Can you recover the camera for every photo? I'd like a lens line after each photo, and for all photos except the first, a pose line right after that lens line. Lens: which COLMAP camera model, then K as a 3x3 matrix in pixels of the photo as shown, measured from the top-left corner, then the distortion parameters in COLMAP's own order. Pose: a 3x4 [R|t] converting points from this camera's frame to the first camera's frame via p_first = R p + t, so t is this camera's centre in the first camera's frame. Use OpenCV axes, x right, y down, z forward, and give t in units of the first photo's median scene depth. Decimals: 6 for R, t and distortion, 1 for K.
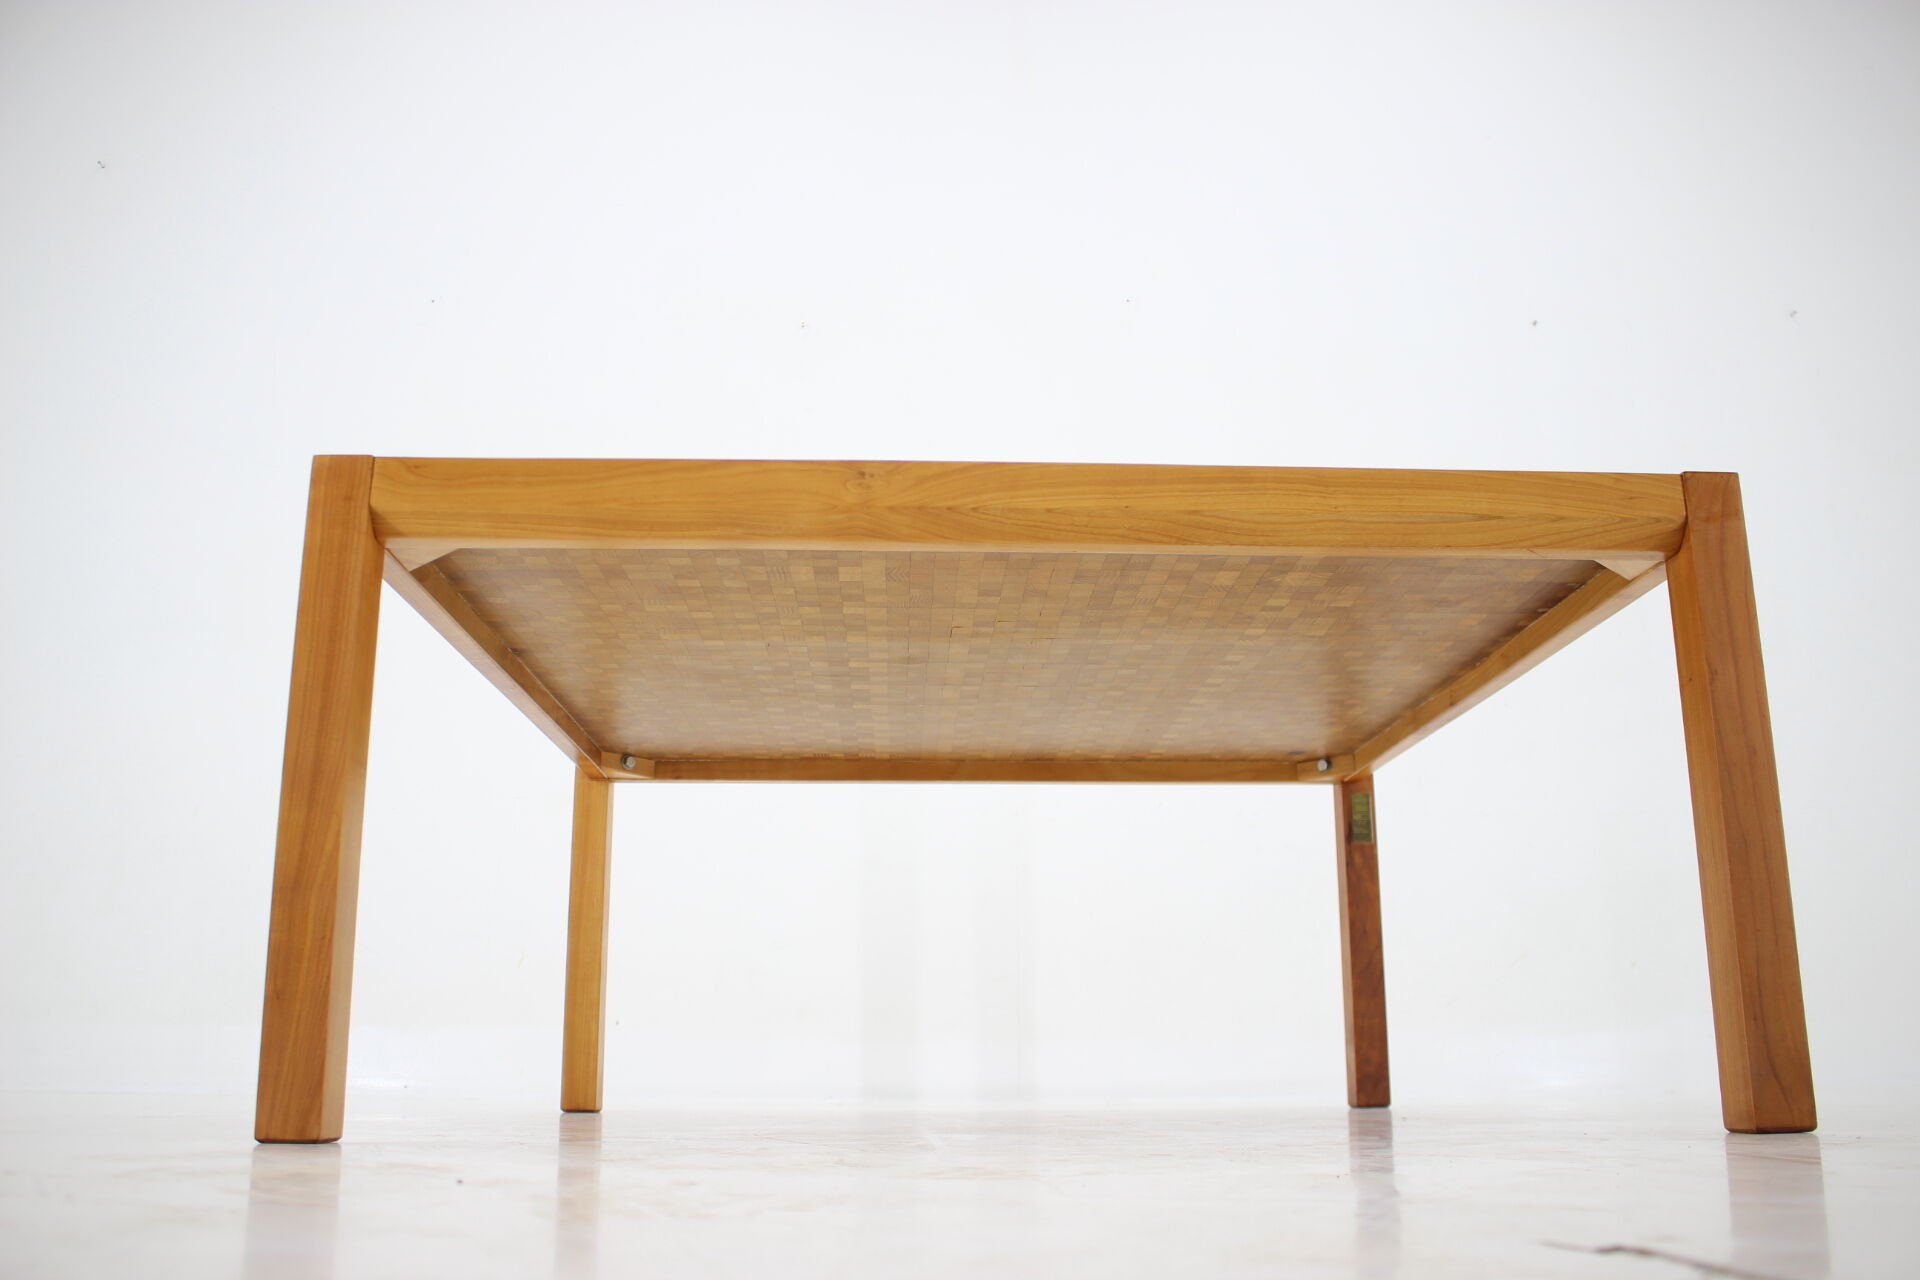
lens RADIAL K [[1602.8, 0, 960.4], [0, 1602.8, 649.6], [0, 0, 1]] dist [-0.115786, 0.036552]
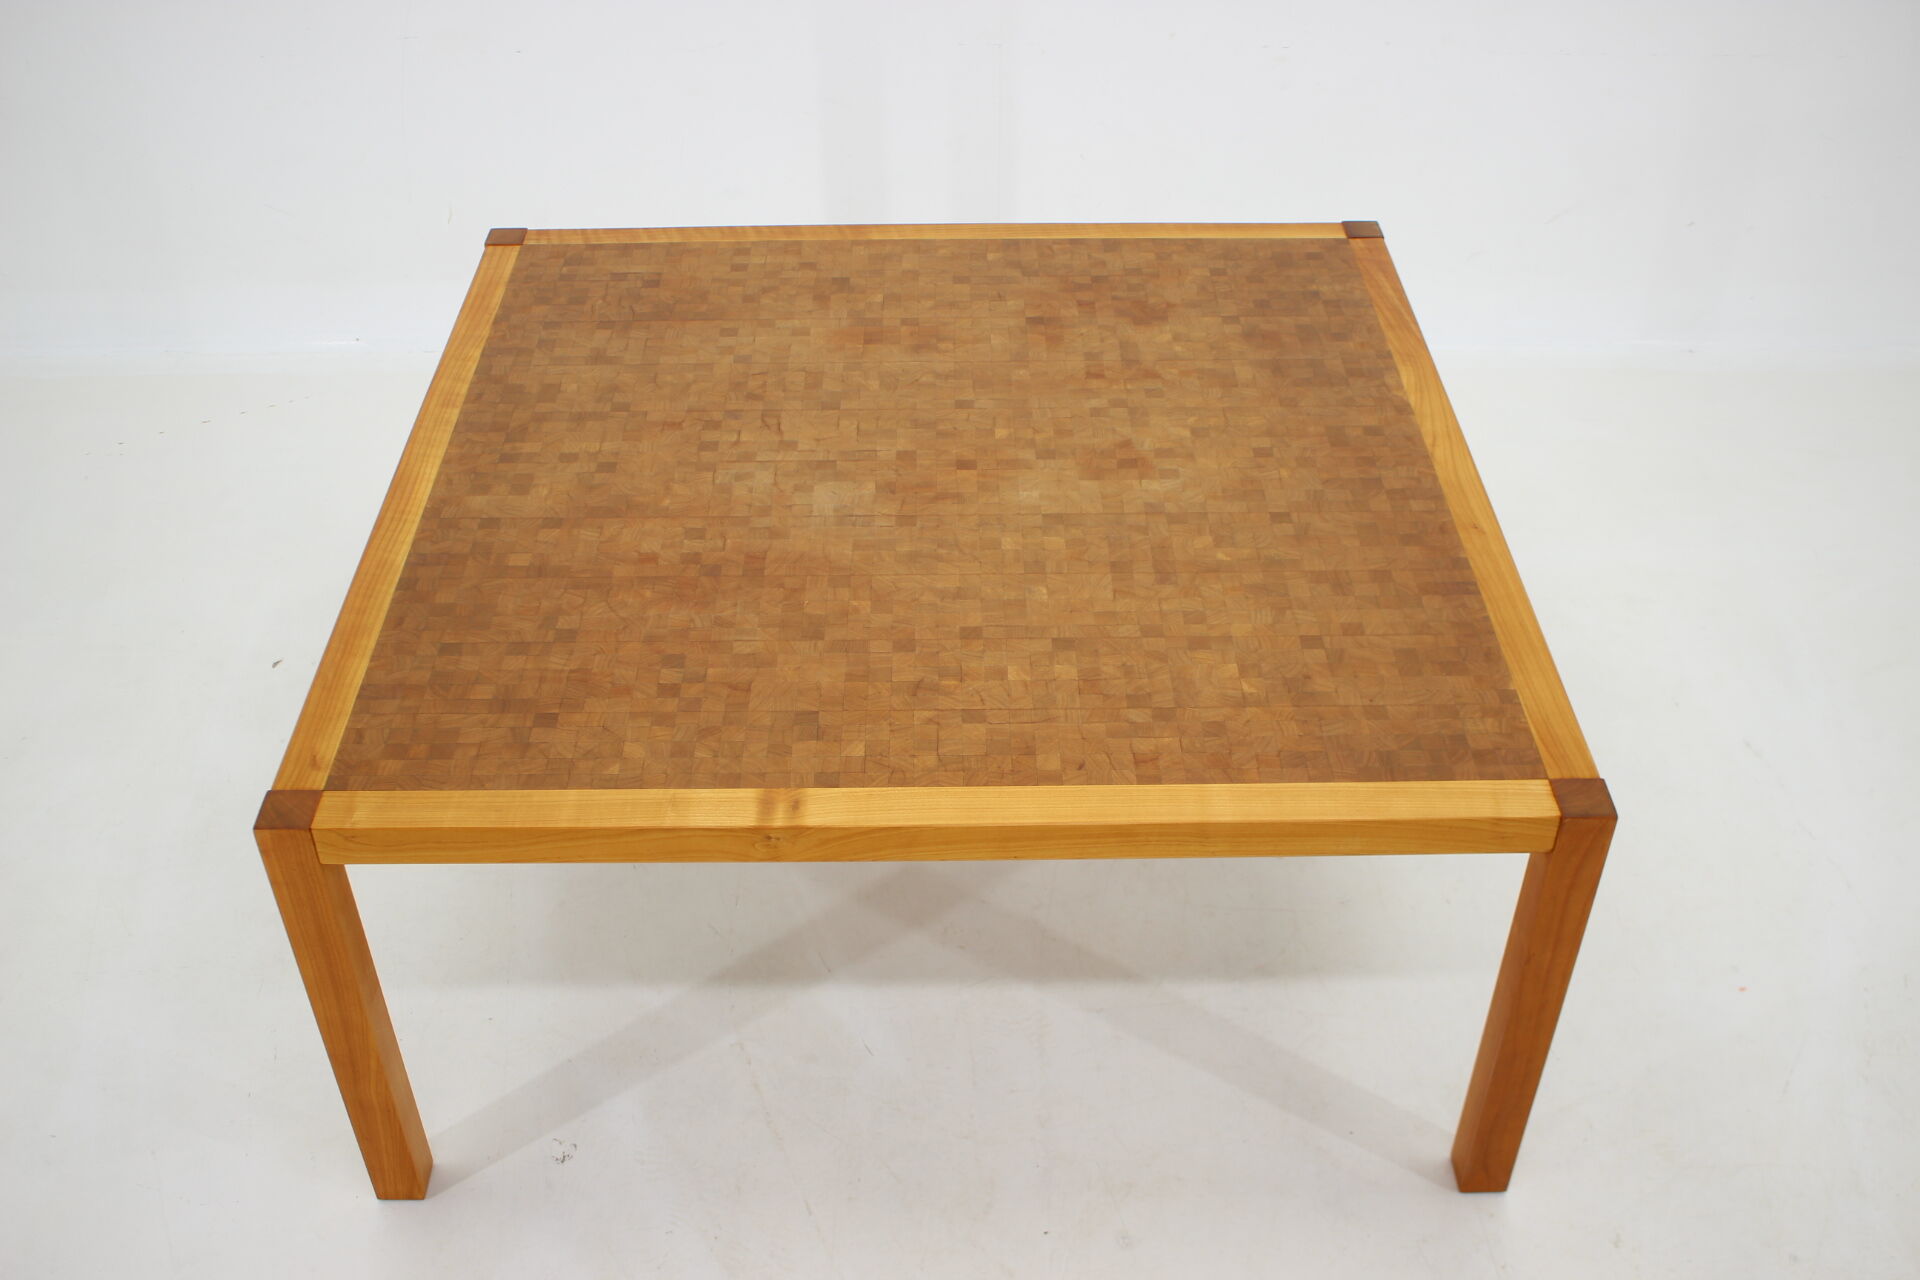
lens RADIAL K [[1958.6, 0, 957.8], [0, 1958.6, 661.0], [0, 0, 1]] dist [-0.096209, 0.000000]
pose [[0.999683, 0.016381, -0.019115, 0.087877], [0.005650, 0.593975, 0.804463, -1.227425], [0.024532, -0.804316, 0.593695, 0.321674]]
